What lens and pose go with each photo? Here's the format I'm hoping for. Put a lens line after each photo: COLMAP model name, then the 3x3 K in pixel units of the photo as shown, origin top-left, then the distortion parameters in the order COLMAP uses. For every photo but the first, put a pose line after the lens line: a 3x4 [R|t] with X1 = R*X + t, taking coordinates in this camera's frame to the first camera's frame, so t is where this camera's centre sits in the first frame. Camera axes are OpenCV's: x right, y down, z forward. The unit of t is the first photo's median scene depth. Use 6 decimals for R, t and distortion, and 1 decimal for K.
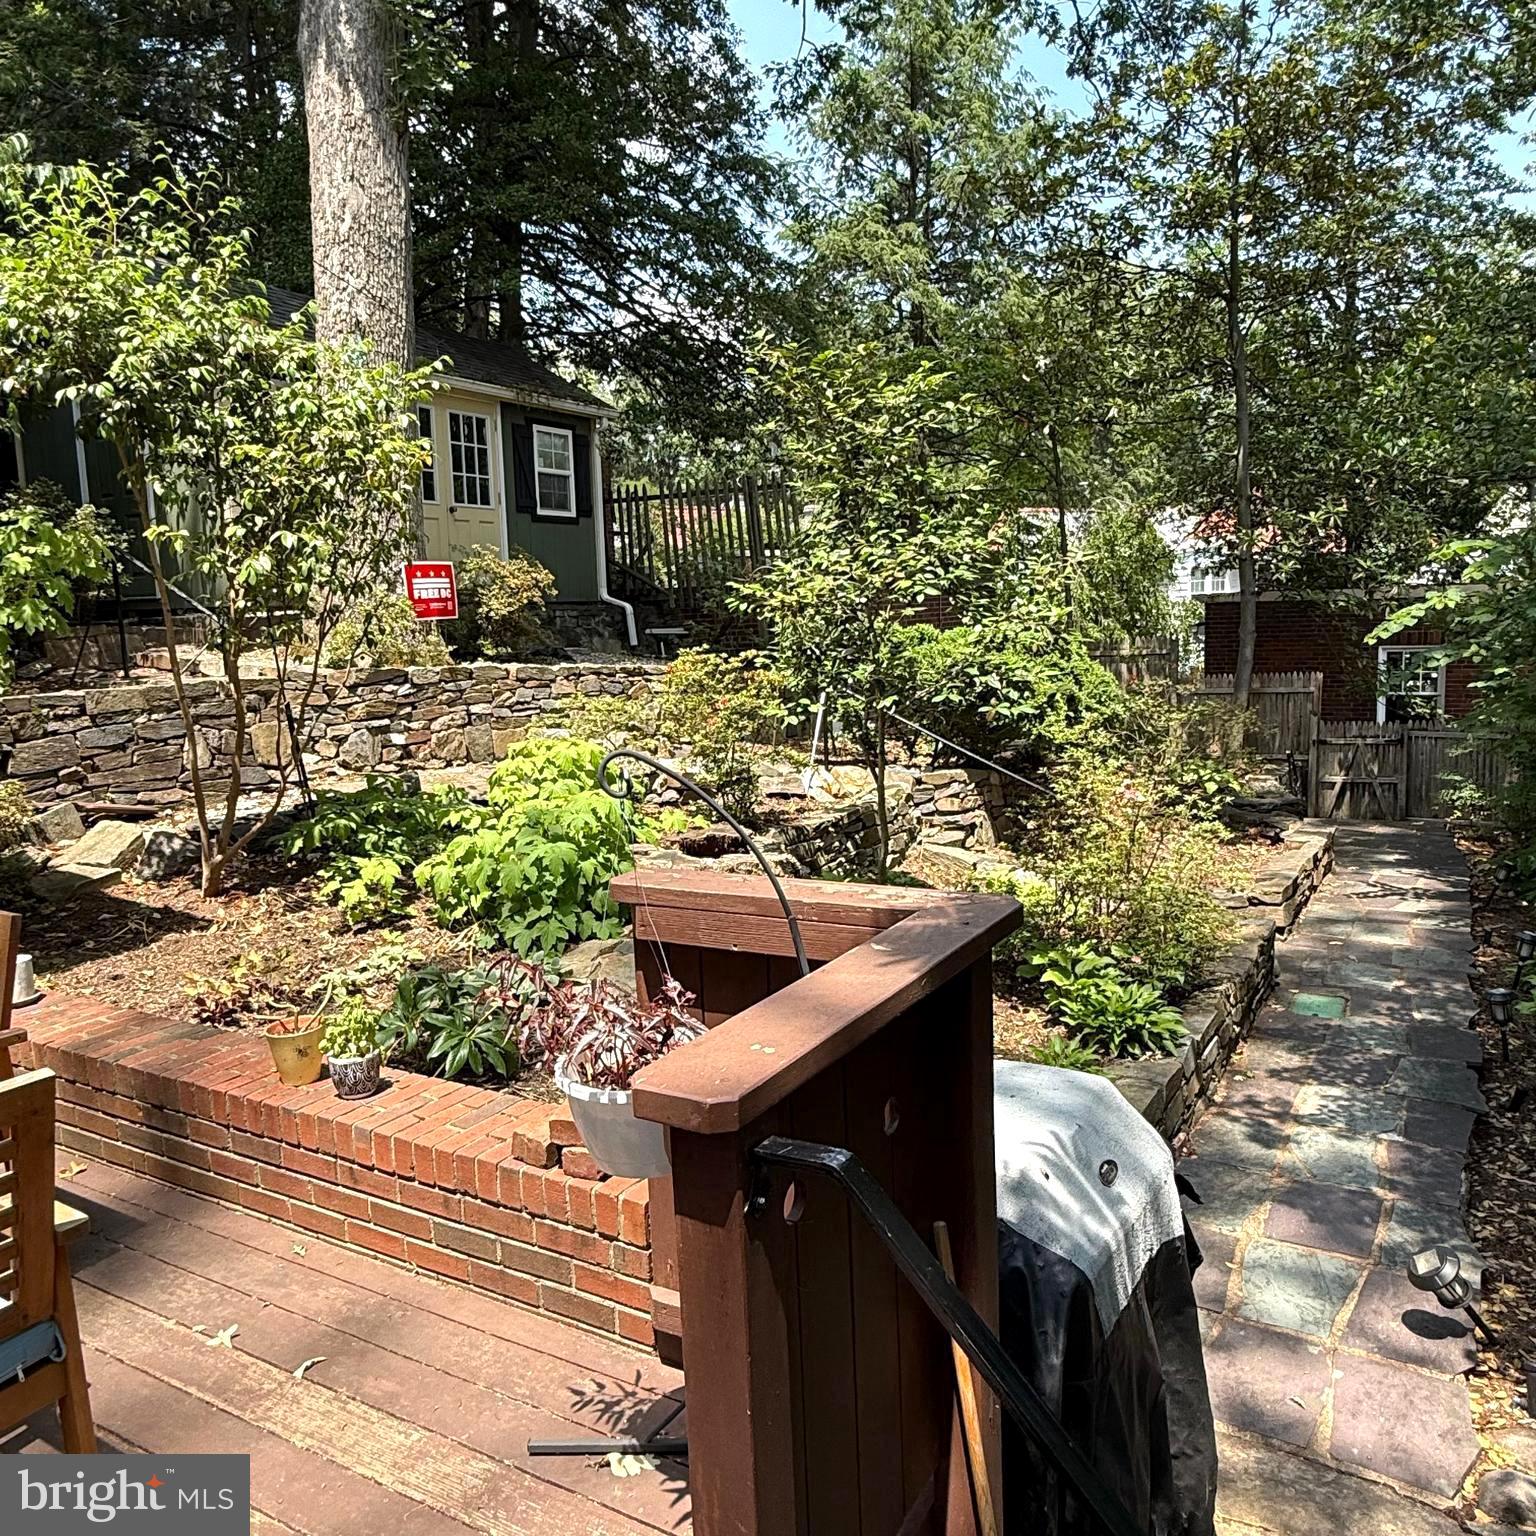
lens RADIAL K [[1206.5, 0, 768.0], [0, 1206.5, 768.0], [0, 0, 1]] dist [0.001026, 0.001926]
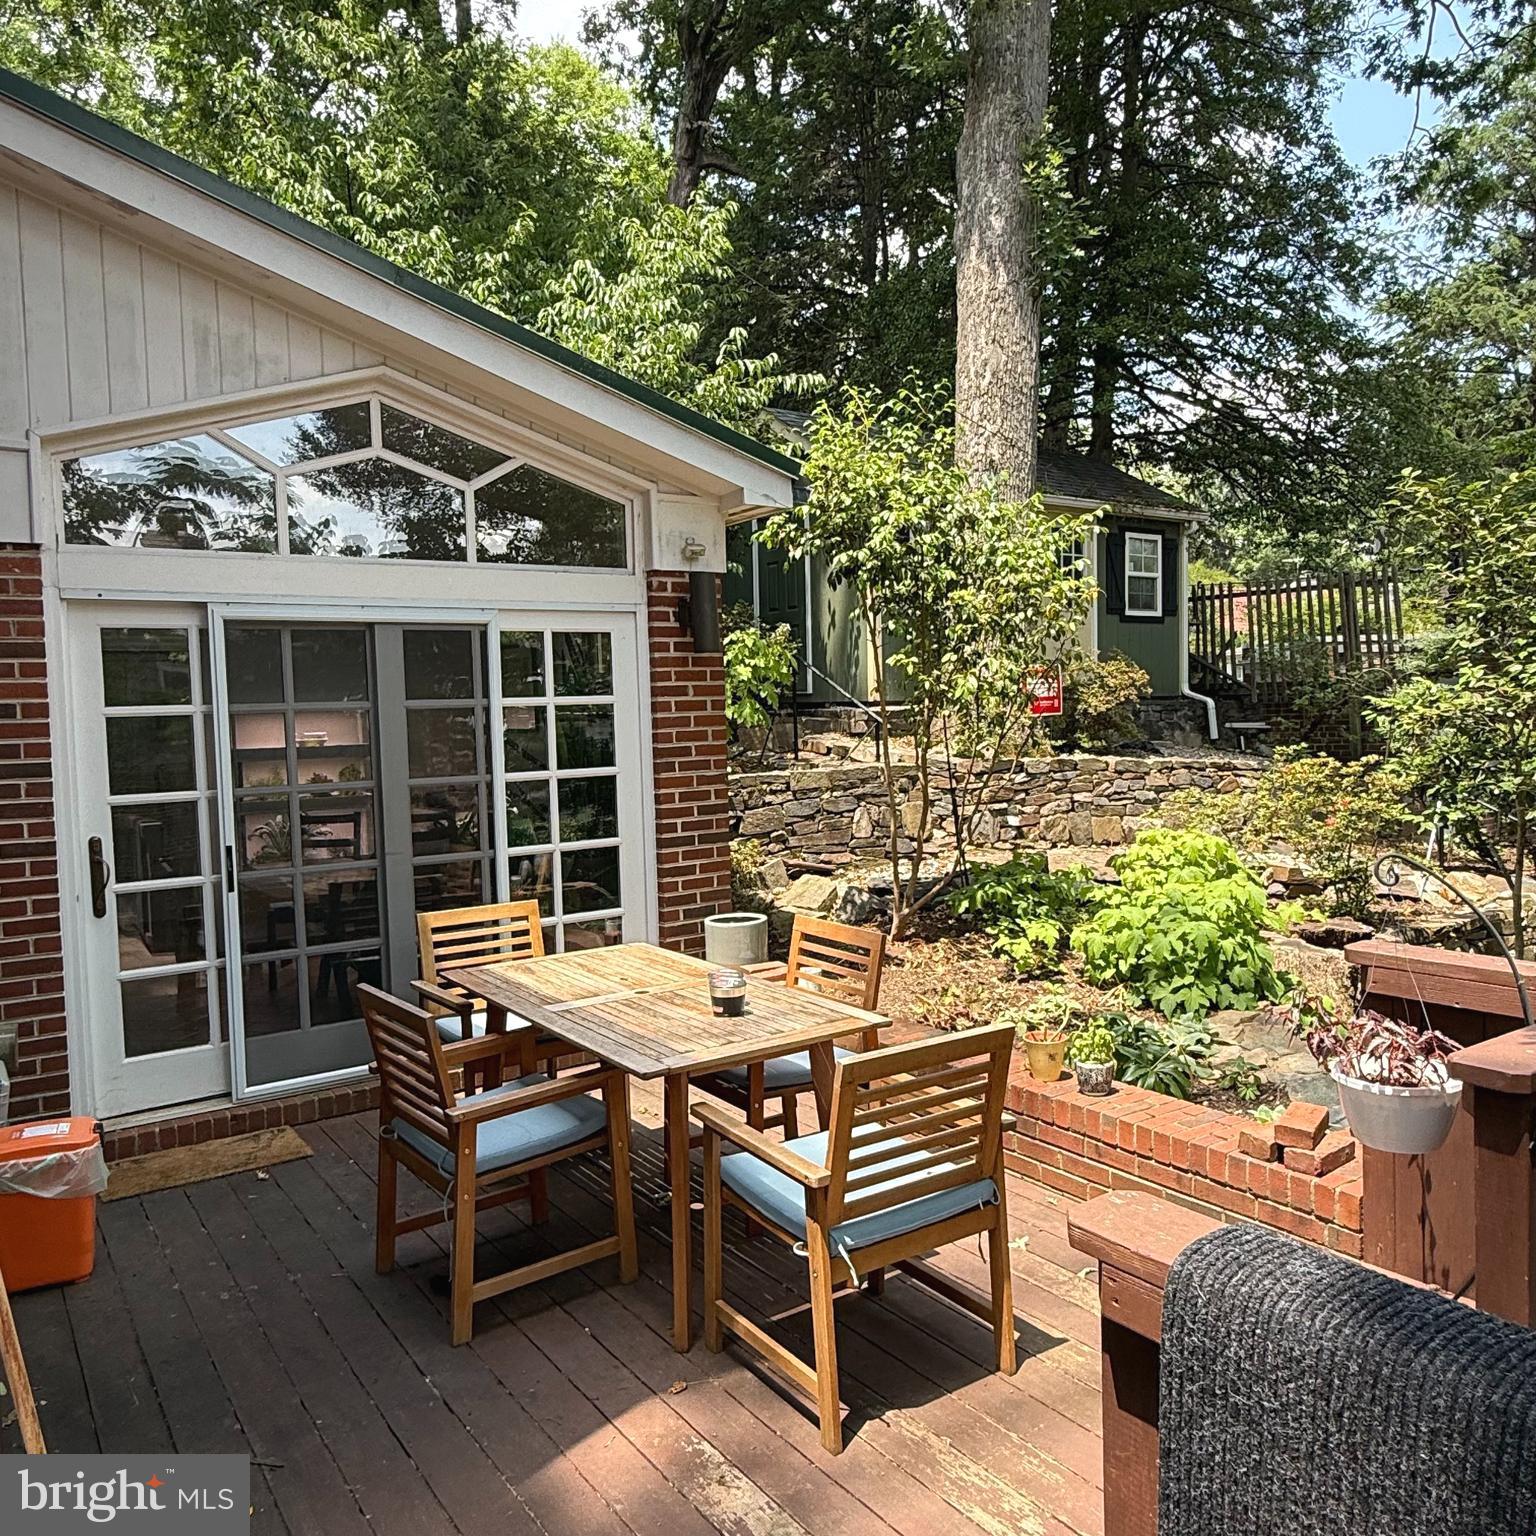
lens RADIAL K [[1206.5, 0, 768.0], [0, 1206.5, 768.0], [0, 0, 1]] dist [0.001026, 0.001926]
pose [[0.907337, 0.034024, -0.419024, -0.052219], [-0.062114, 0.996630, -0.053575, 0.002090], [0.415790, 0.074638, 0.906393, -0.170284]]
